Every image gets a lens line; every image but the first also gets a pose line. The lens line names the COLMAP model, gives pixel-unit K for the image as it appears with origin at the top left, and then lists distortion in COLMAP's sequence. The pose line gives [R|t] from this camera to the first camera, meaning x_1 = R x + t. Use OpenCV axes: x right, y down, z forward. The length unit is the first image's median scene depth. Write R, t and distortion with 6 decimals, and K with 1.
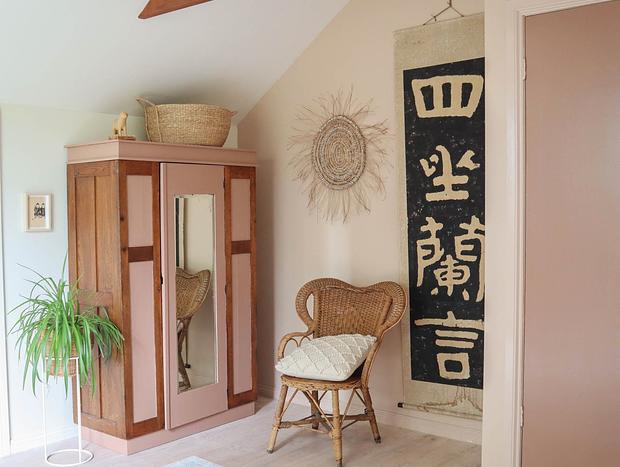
lens RADIAL K [[651.5, 0, 310.0], [0, 651.5, 233.7], [0, 0, 1]] dist [-0.075745, 0.000000]
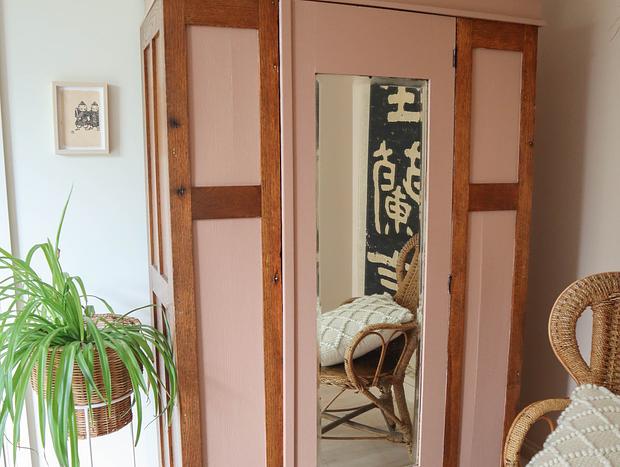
lens RADIAL K [[651.5, 0, 317.6], [0, 651.5, 269.3], [0, 0, 1]] dist [-0.075745, 0.000000]
pose [[0.862930, 0.087745, -0.497647, 0.027349], [-0.023467, 0.990705, 0.133989, 0.014591], [0.504778, -0.103945, 0.856968, 0.615568]]
